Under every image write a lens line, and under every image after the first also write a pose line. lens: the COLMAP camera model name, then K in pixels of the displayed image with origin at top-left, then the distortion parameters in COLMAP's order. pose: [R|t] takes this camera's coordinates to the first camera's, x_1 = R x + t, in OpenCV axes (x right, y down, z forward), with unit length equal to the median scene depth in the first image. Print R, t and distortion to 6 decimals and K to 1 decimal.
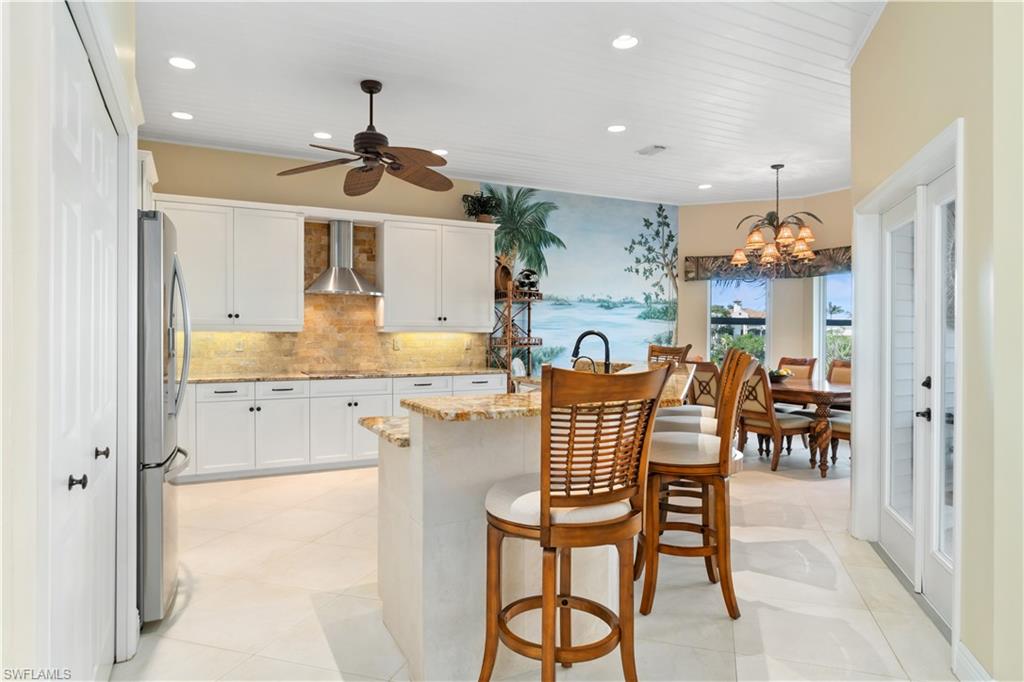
lens RADIAL K [[607.9, 0, 512.0], [0, 607.9, 341.0], [0, 0, 1]] dist [0.000359, -0.000156]
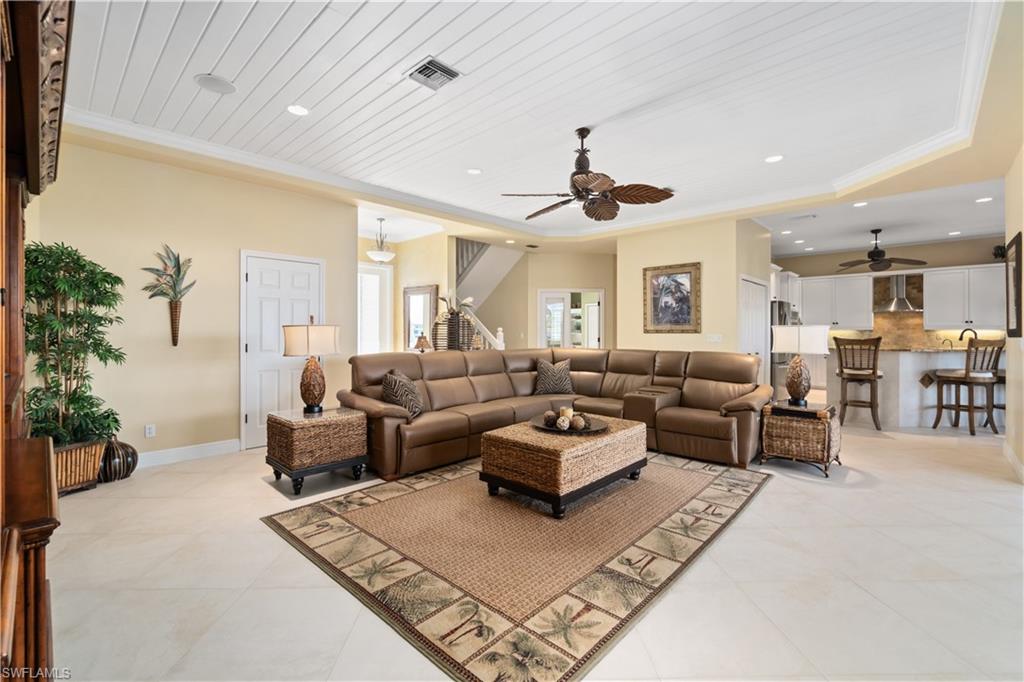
lens RADIAL K [[444.6, 0, 502.3], [0, 444.6, 333.6], [0, 0, 1]] dist [-0.000869, -0.000071]
pose [[0.323436, 0.001708, -0.946249, 0.544301], [-0.008352, 0.999965, -0.001050, 0.008046], [0.946213, 0.008242, 0.323438, -0.566976]]
